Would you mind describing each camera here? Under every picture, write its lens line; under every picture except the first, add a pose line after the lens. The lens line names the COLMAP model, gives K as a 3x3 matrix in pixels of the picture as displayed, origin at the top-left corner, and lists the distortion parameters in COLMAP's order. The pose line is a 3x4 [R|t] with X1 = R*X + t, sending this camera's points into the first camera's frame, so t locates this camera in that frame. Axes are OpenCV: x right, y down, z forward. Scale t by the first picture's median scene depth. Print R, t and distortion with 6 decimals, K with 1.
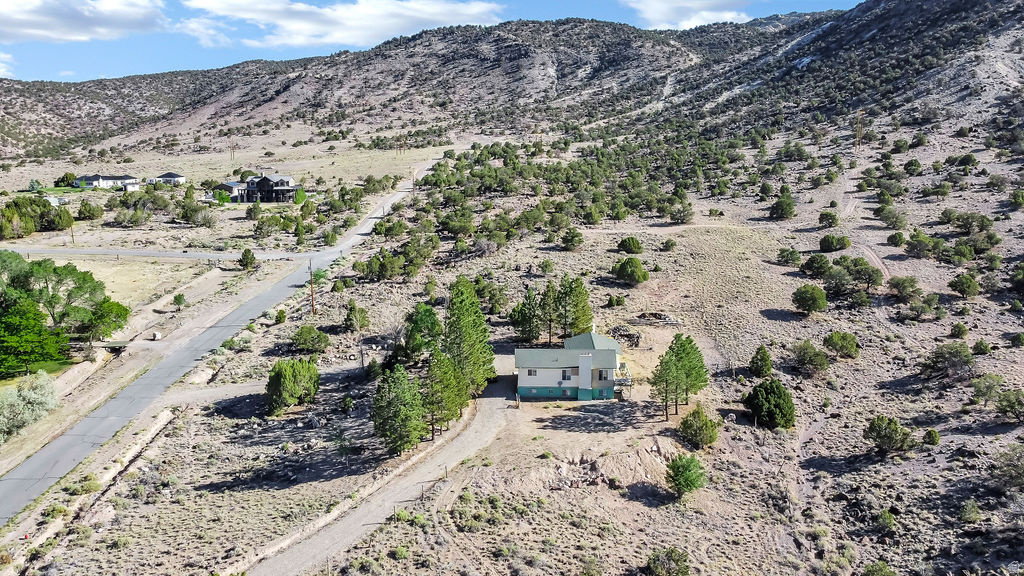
lens RADIAL K [[776.9, 0, 512.0], [0, 776.9, 285.2], [0, 0, 1]] dist [0.003091, -0.003344]
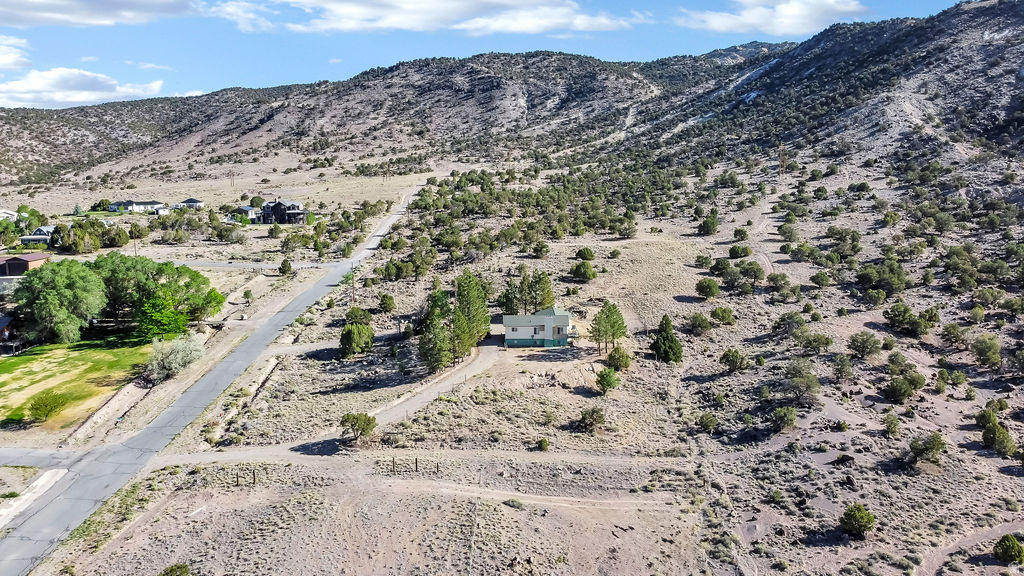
lens RADIAL K [[776.9, 0, 512.0], [0, 776.9, 285.2], [0, 0, 1]] dist [0.003091, -0.003344]
pose [[0.999309, -0.006451, 0.036618, -0.009923], [0.007534, 0.999536, -0.029505, 0.019812], [-0.036411, 0.029761, 0.998894, -0.154103]]
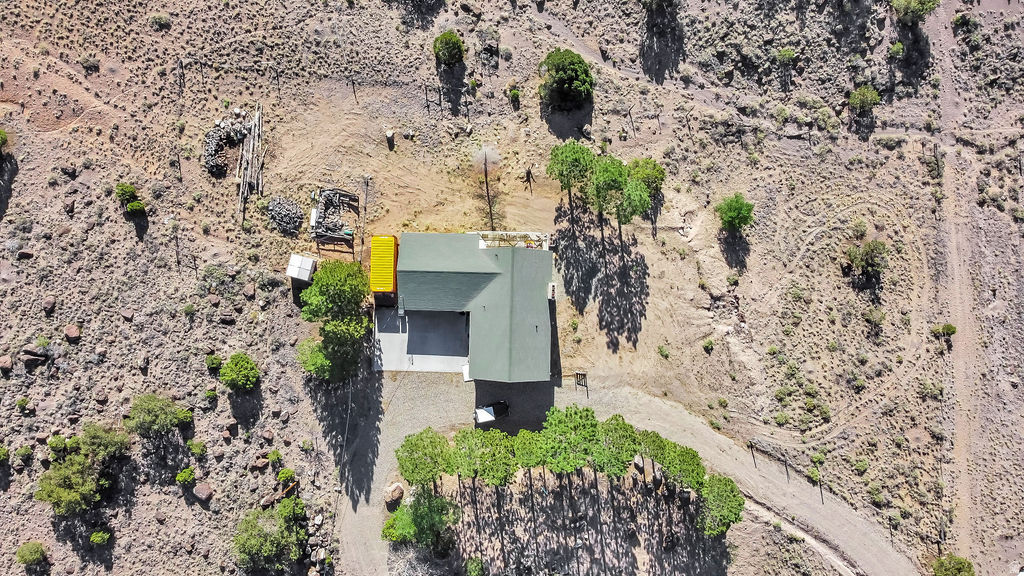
lens RADIAL K [[776.9, 0, 512.0], [0, 776.9, 285.2], [0, 0, 1]] dist [0.003091, -0.003344]
pose [[-0.004220, -0.999253, 0.038412, 0.019645], [0.183956, 0.036981, 0.982239, -0.190890], [-0.982925, 0.011211, 0.183662, 0.251254]]
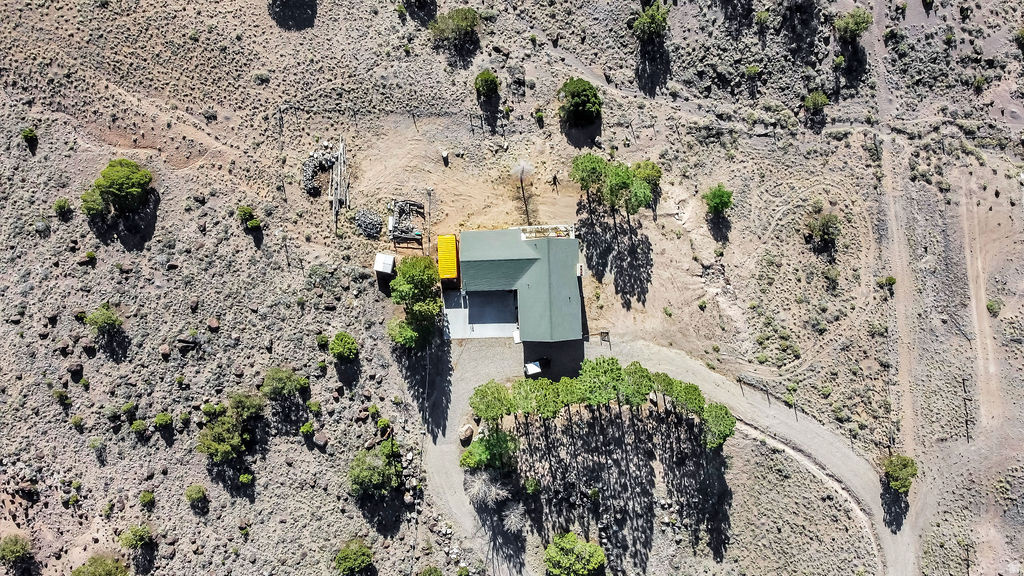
lens RADIAL K [[776.9, 0, 512.0], [0, 776.9, 285.2], [0, 0, 1]] dist [0.003091, -0.003344]
pose [[-0.063998, -0.997944, 0.003452, 0.021336], [0.180312, -0.008161, 0.983576, -0.258116], [-0.981525, 0.063569, 0.180464, 0.253837]]
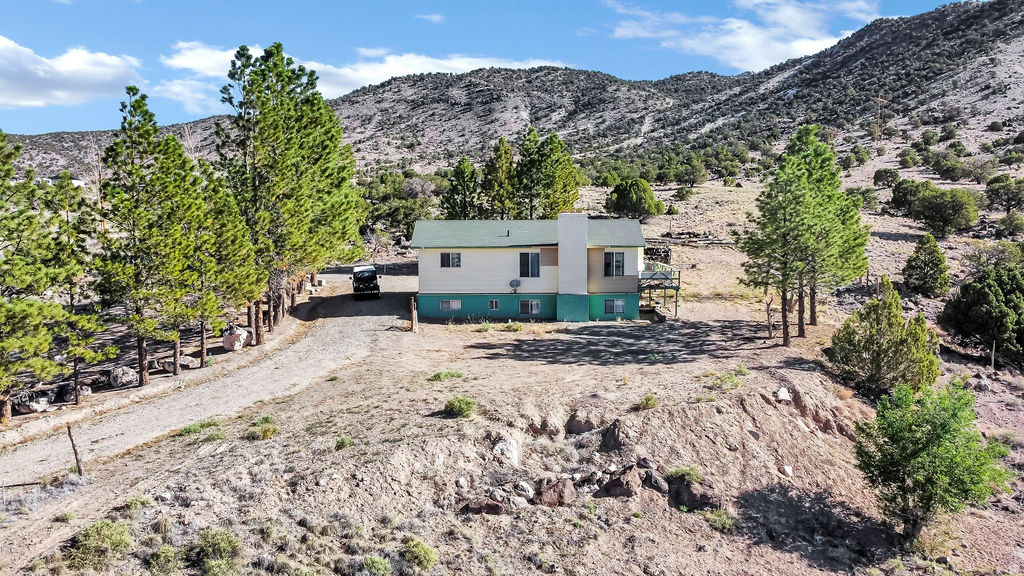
lens RADIAL K [[776.9, 0, 512.0], [0, 776.9, 285.2], [0, 0, 1]] dist [0.003091, -0.003344]
pose [[0.999526, -0.005657, 0.030267, 0.013301], [0.008207, 0.996364, -0.084798, 0.046312], [-0.029677, 0.085006, 0.995938, 0.161209]]
